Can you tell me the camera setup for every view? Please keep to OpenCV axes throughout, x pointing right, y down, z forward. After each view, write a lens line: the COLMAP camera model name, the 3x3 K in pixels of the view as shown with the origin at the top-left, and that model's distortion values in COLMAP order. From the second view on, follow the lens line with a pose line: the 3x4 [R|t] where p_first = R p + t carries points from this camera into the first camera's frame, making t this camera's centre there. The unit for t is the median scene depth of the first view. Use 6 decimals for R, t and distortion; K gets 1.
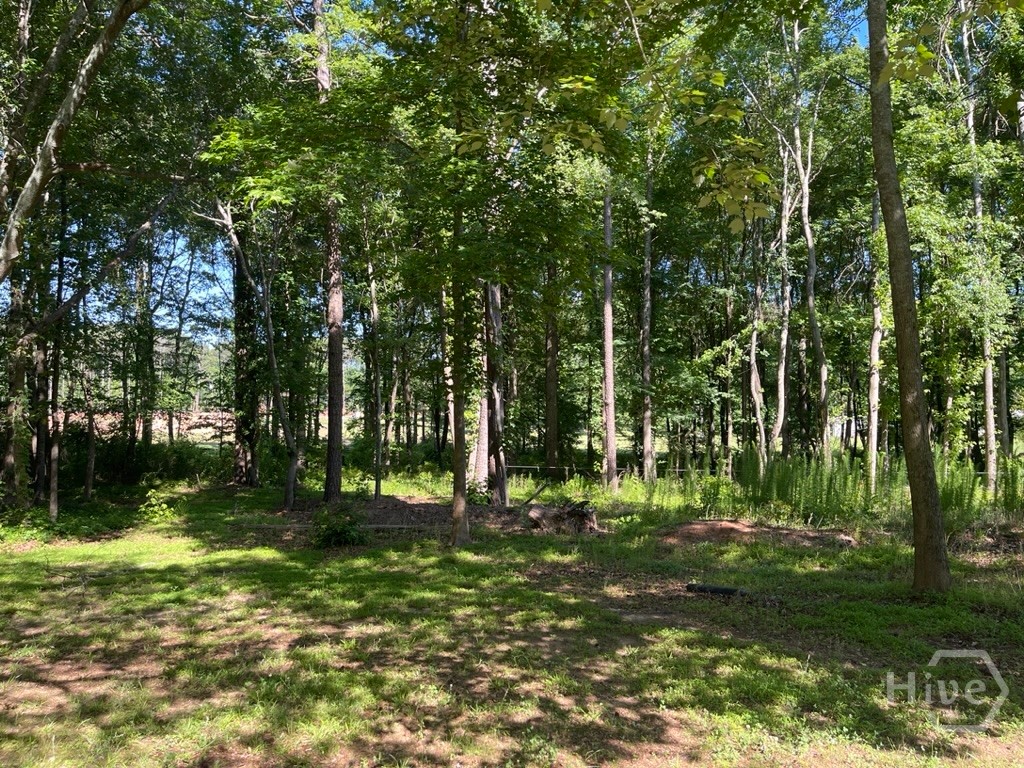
lens RADIAL K [[772.7, 0, 512.1], [0, 772.7, 383.1], [0, 0, 1]] dist [0.043464, -0.034928]
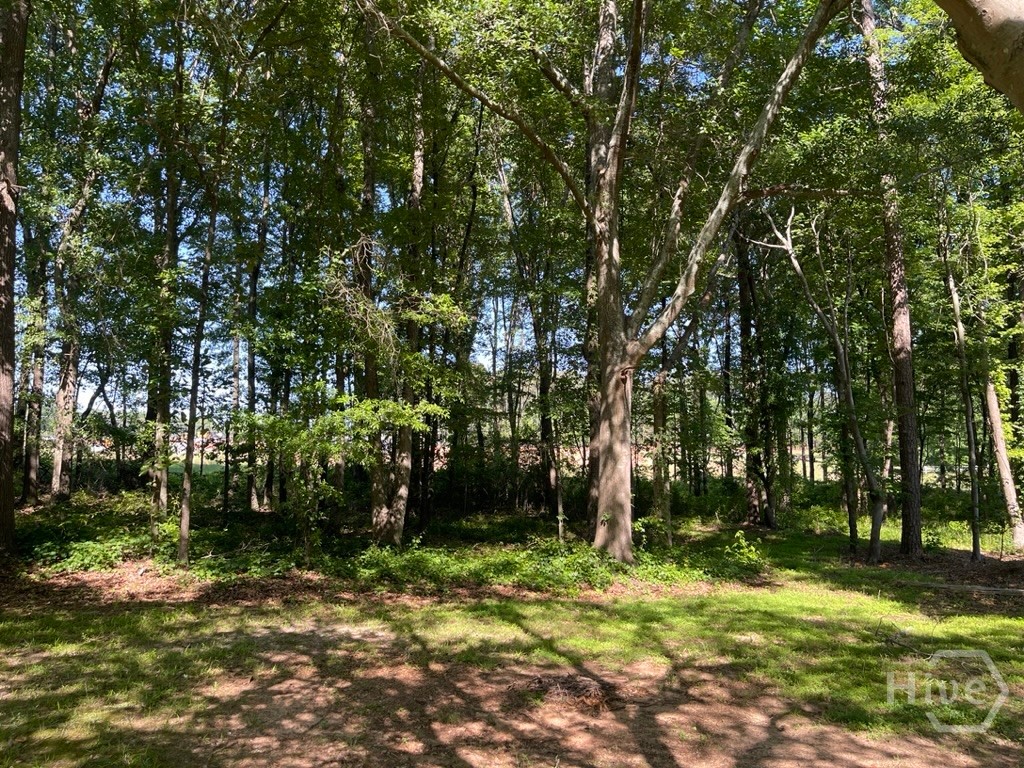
lens RADIAL K [[772.7, 0, 513.5], [0, 772.7, 386.6], [0, 0, 1]] dist [0.043464, -0.034928]
pose [[0.892326, -0.032619, -0.450211, -0.396931], [0.014202, 0.998921, -0.044226, -0.002101], [0.451167, 0.033070, 0.891826, 0.026801]]
